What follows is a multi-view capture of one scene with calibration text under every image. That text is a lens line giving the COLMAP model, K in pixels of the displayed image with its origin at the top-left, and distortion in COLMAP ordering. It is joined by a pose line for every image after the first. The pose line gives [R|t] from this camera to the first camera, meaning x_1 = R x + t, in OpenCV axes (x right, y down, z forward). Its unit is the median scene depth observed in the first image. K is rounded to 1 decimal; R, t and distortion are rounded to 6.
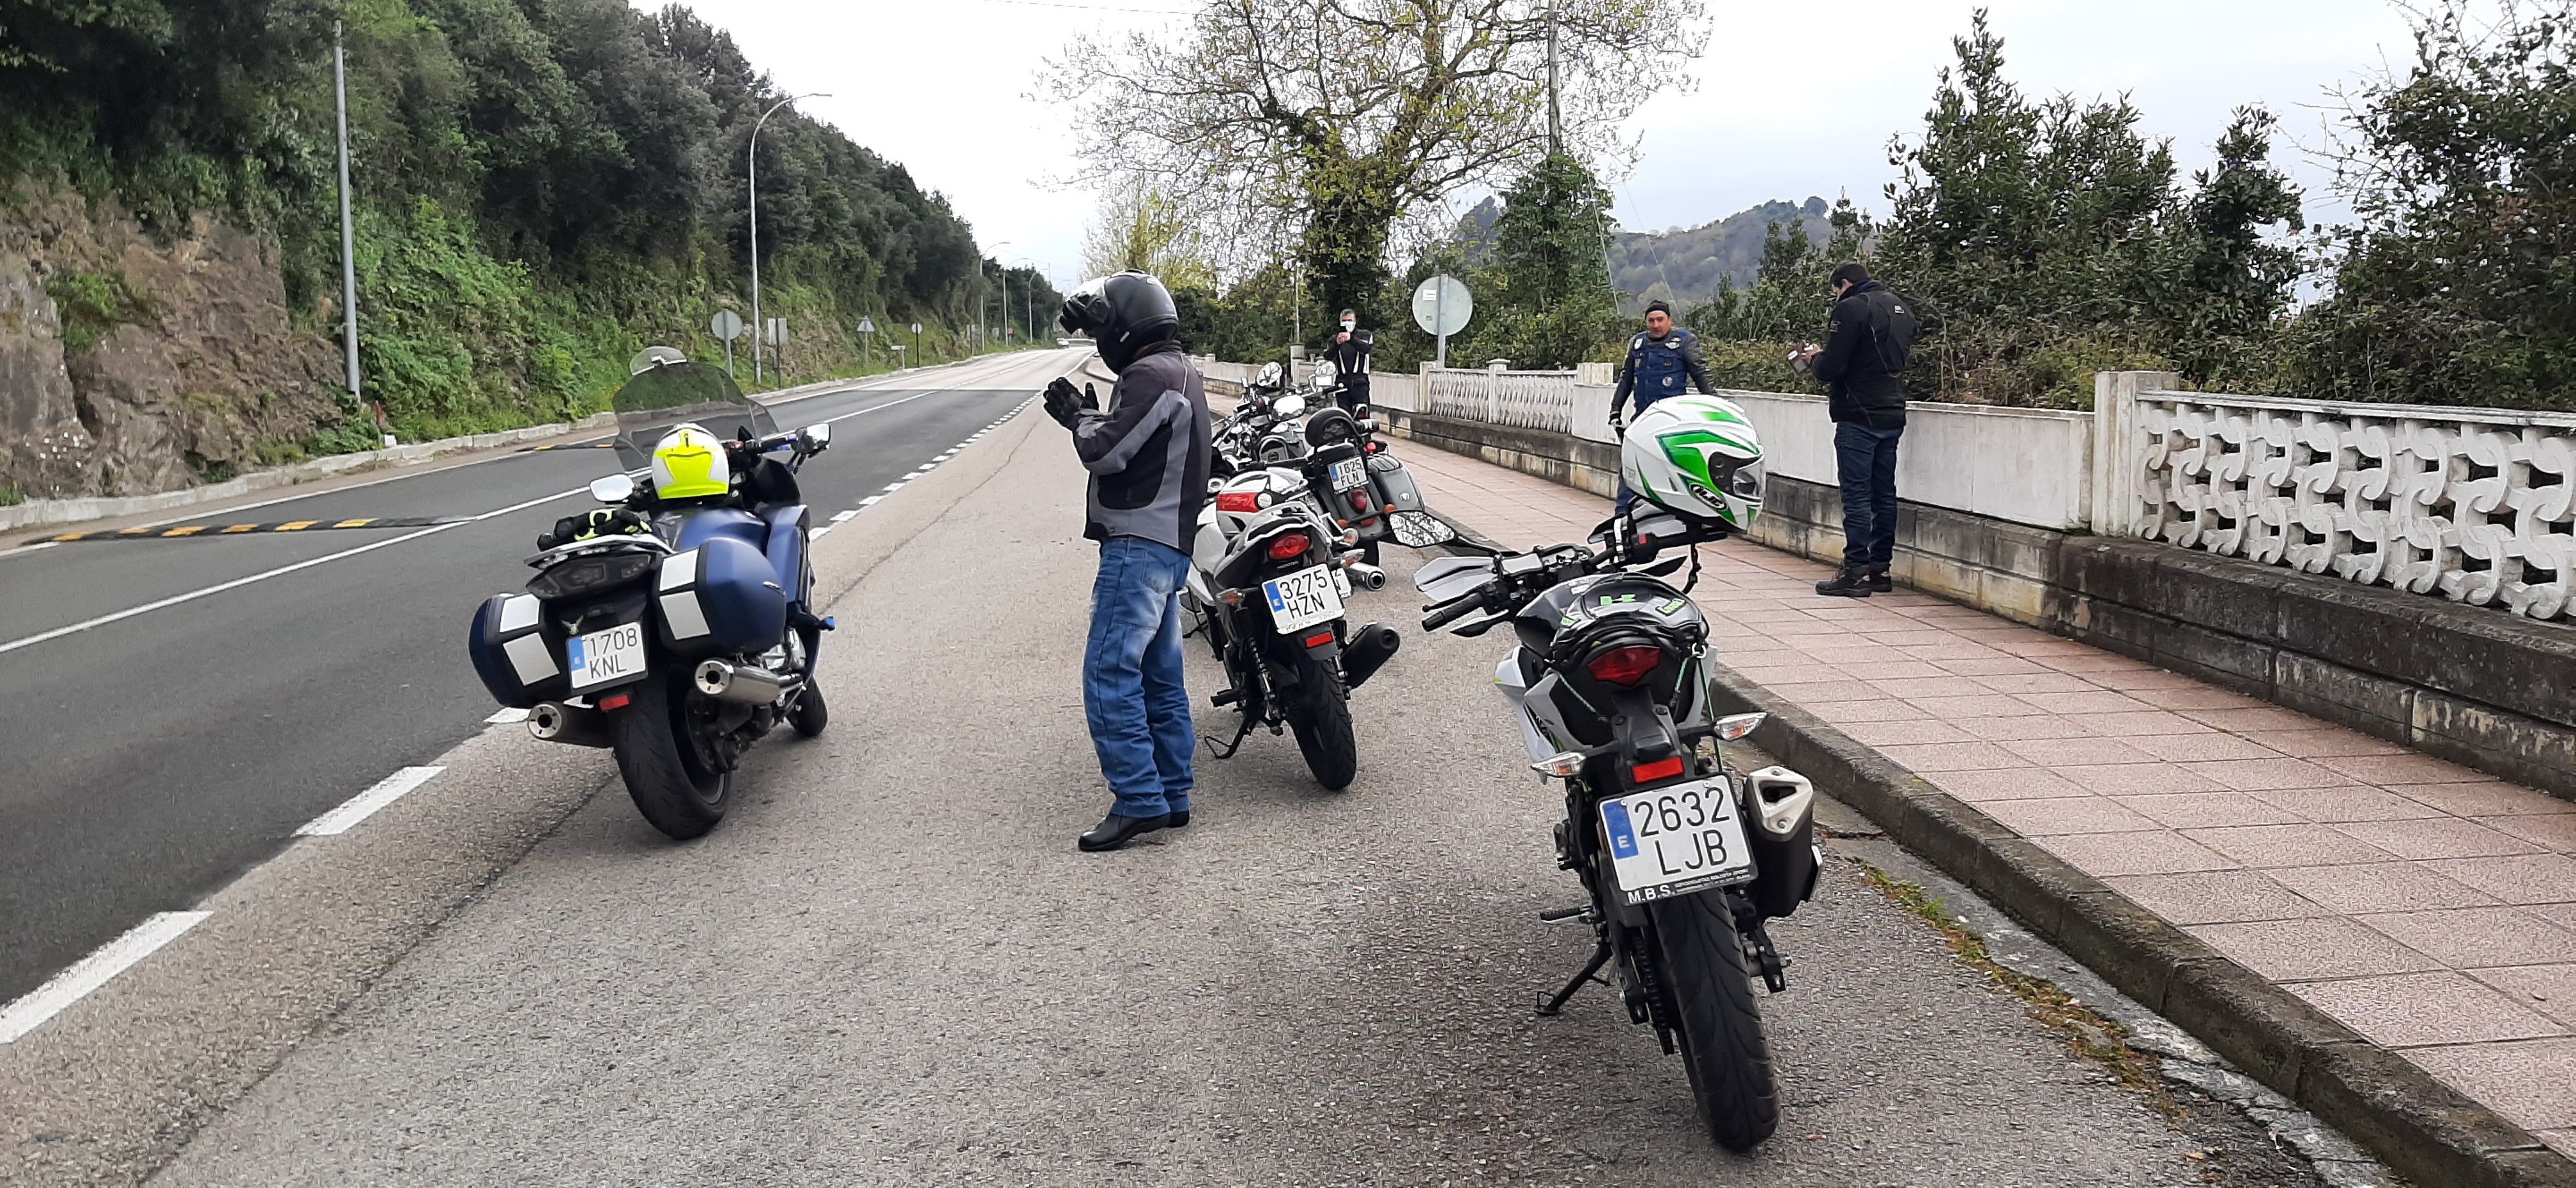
lens RADIAL K [[1748.8, 0, 1295.9], [0, 1748.8, 635.5], [0, 0, 1]] dist [0.003119, -0.066119]
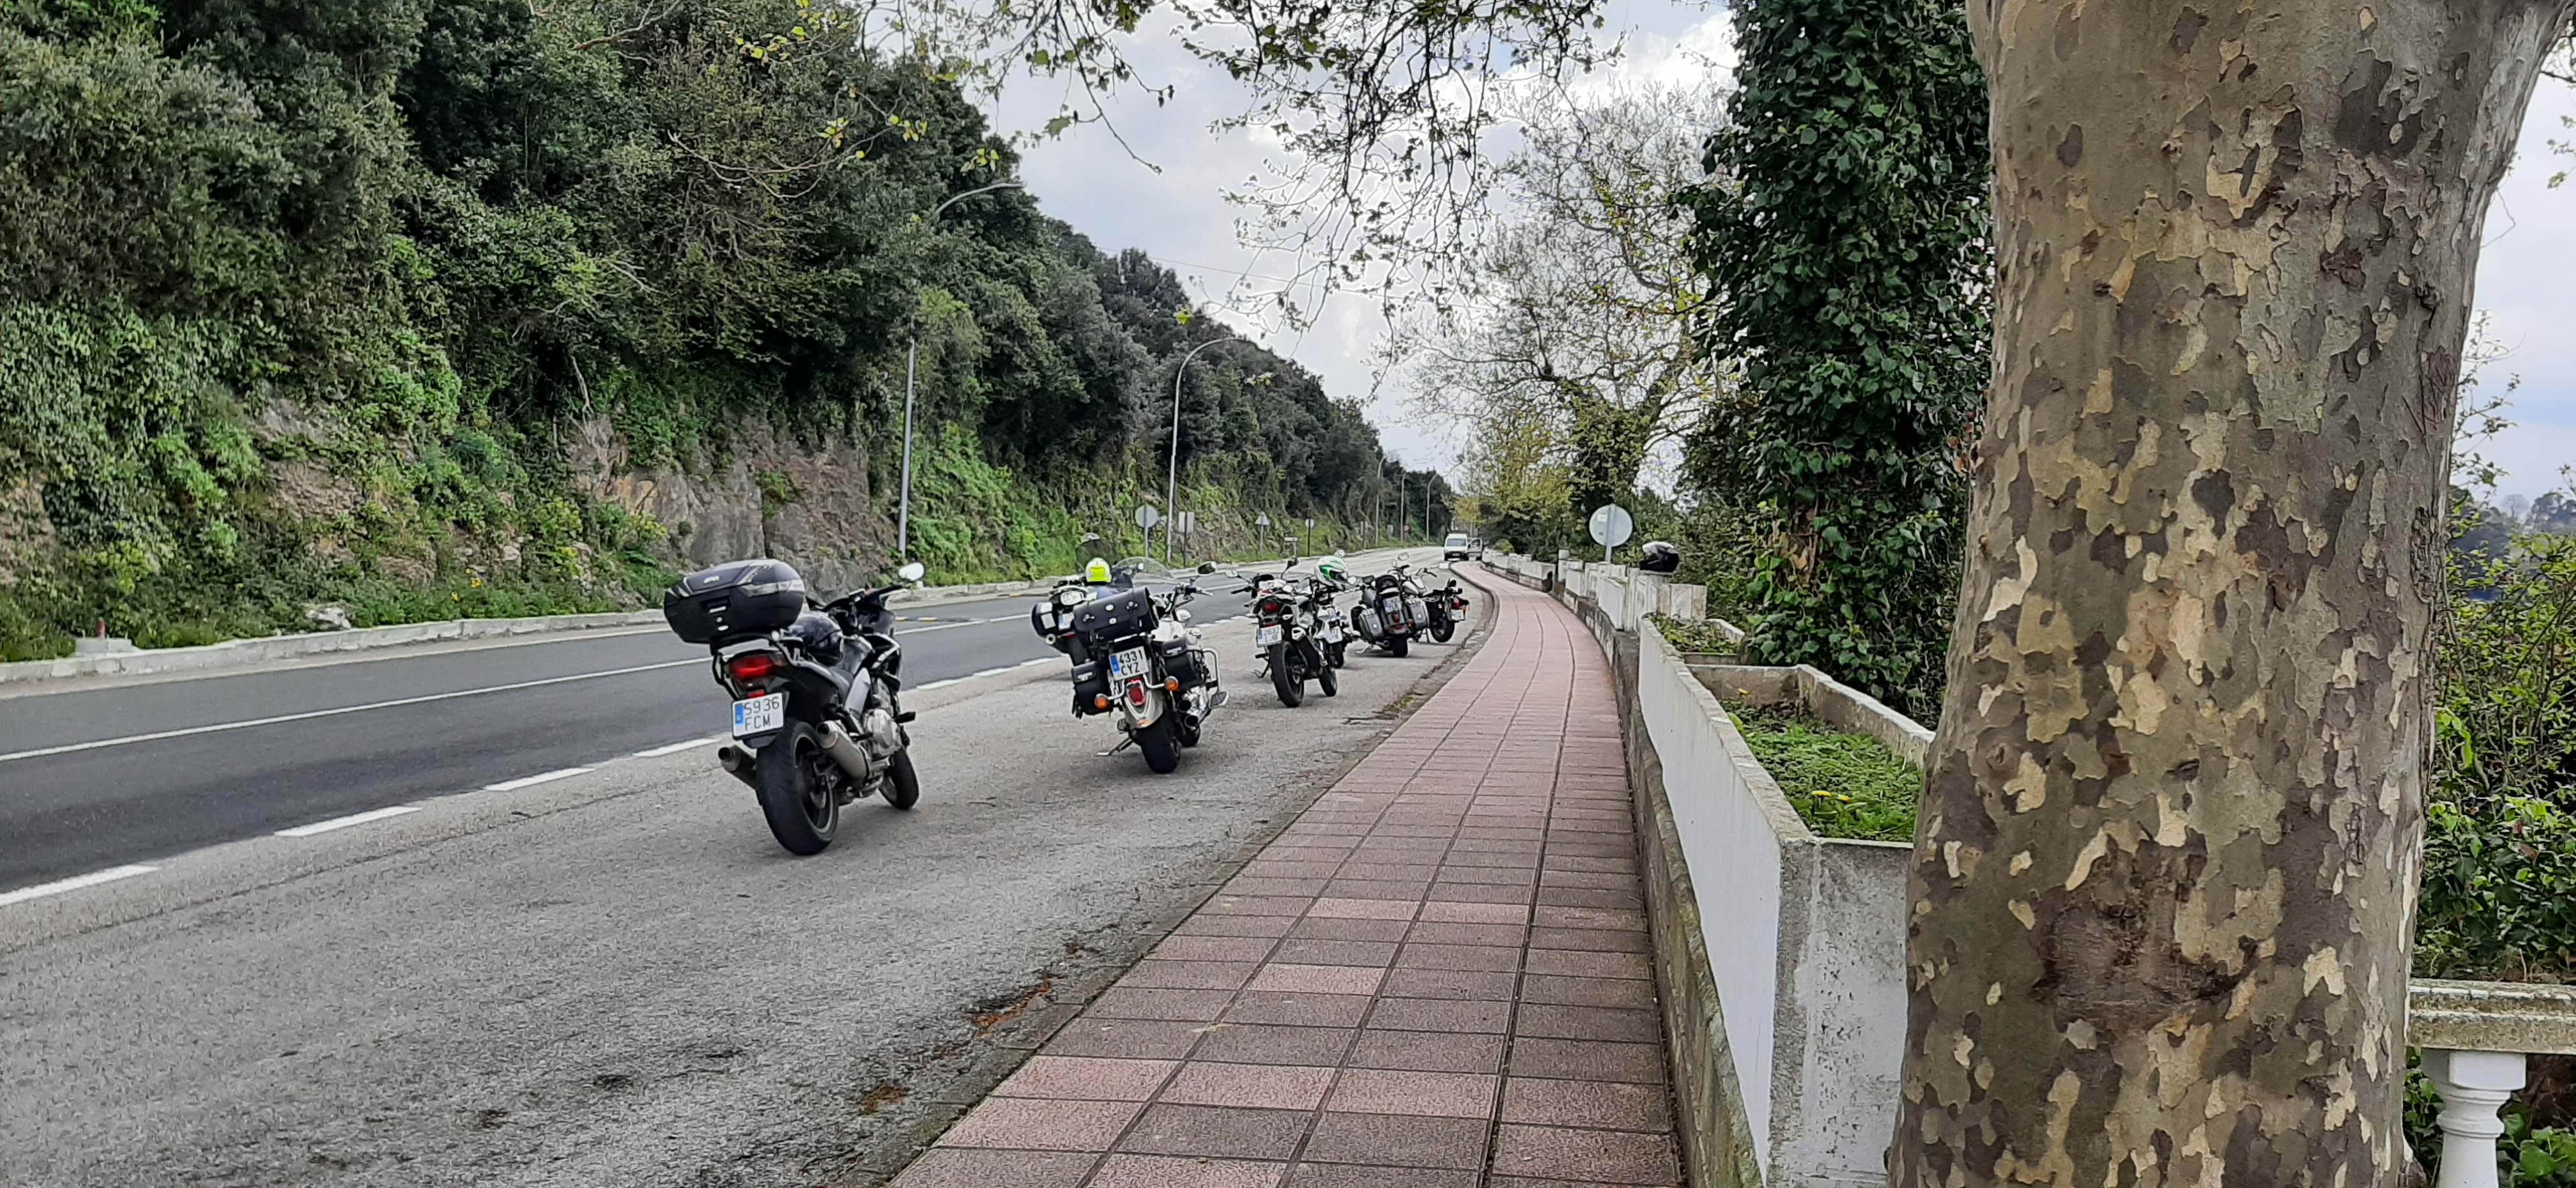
lens RADIAL K [[2105.2, 0, 1288.0], [0, 2105.2, 594.0], [0, 0, 1]] dist [0.227147, -0.144816]
pose [[0.966941, 0.047039, -0.250624, 0.210222], [-0.081975, 0.988010, -0.130833, 0.092521], [0.241465, 0.147053, 0.959203, -0.573618]]
